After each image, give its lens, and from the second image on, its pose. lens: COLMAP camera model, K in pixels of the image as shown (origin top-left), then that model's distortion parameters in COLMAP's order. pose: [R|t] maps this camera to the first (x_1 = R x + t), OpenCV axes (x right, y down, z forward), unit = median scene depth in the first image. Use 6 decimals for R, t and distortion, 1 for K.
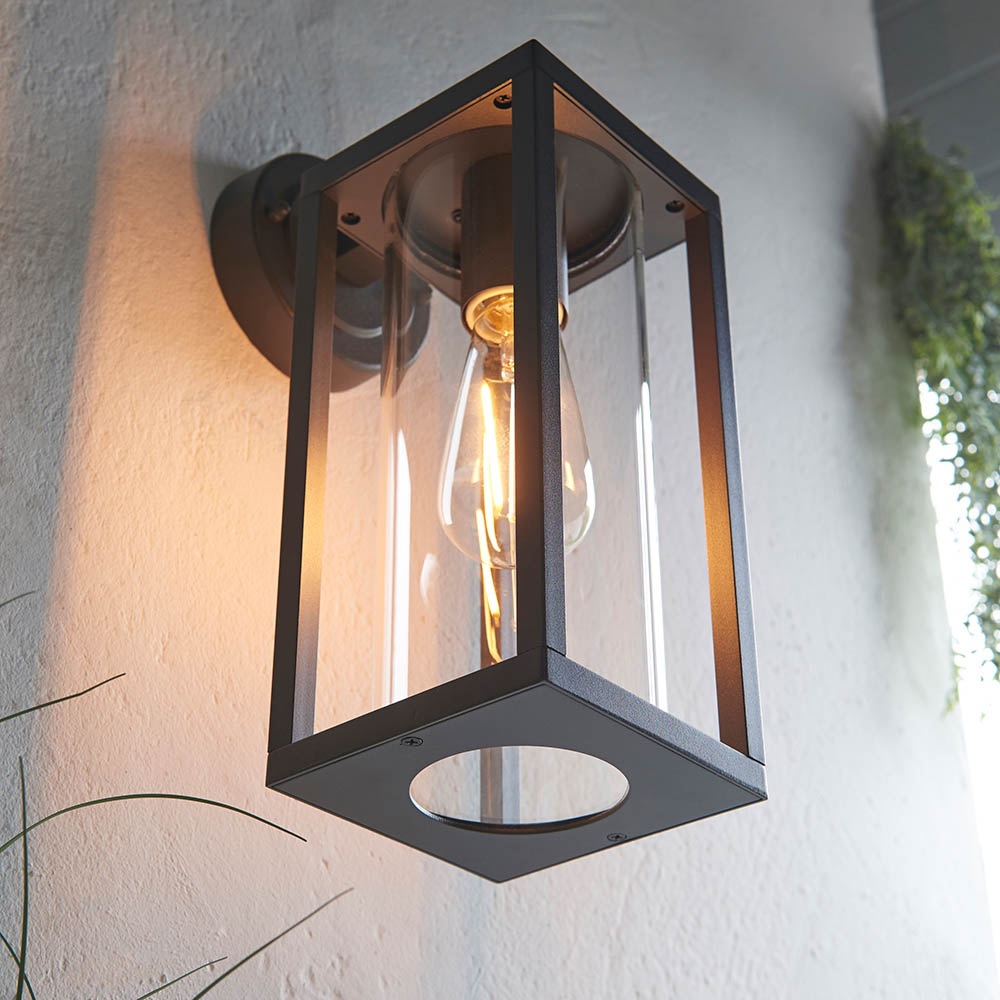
lens RADIAL K [[2050.3, 0, 511.9], [0, 2050.3, 512.1], [0, 0, 1]] dist [0.085426, 0.000000]
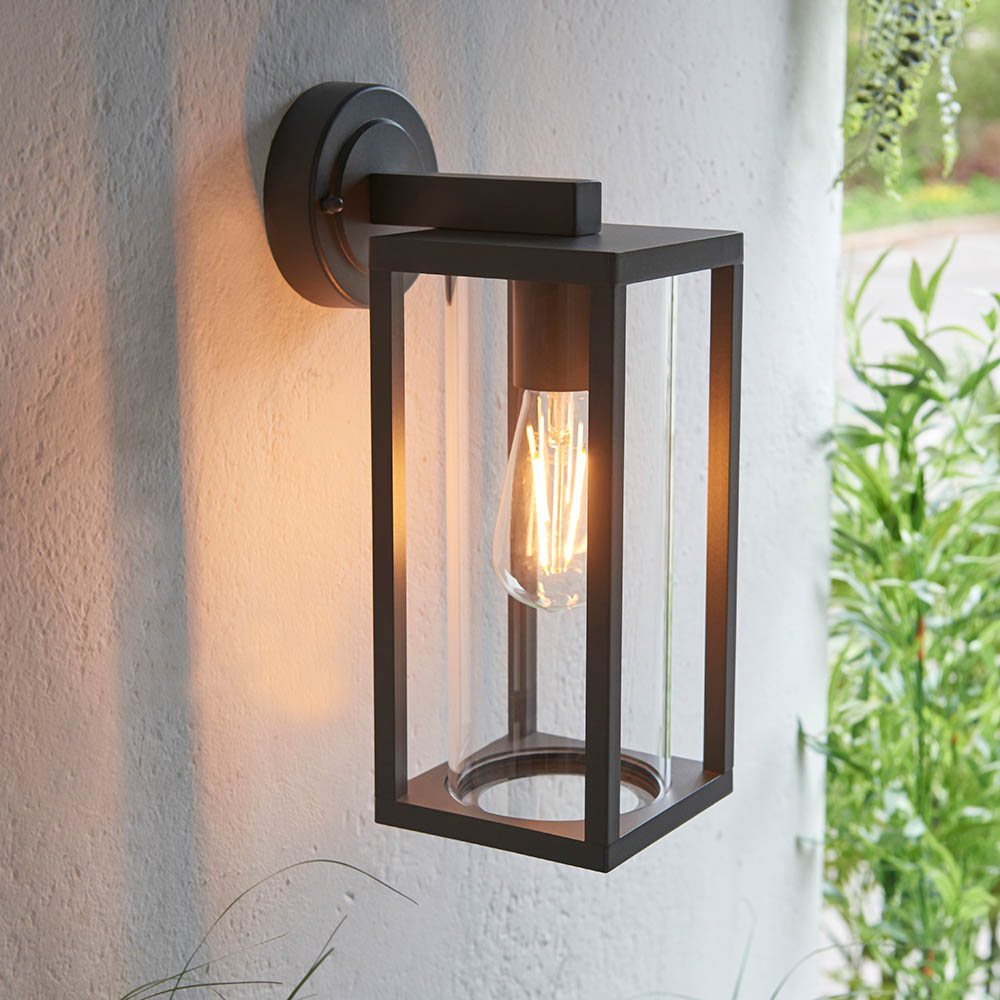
lens RADIAL K [[2068.1, 0, 503.9], [0, 2068.1, 500.3], [0, 0, 1]] dist [0.033160, 0.000000]
pose [[0.991447, -0.018029, 0.129262, -0.179980], [-0.073521, 0.741170, 0.667279, -0.809445], [-0.107835, -0.671075, 0.733505, 0.122336]]
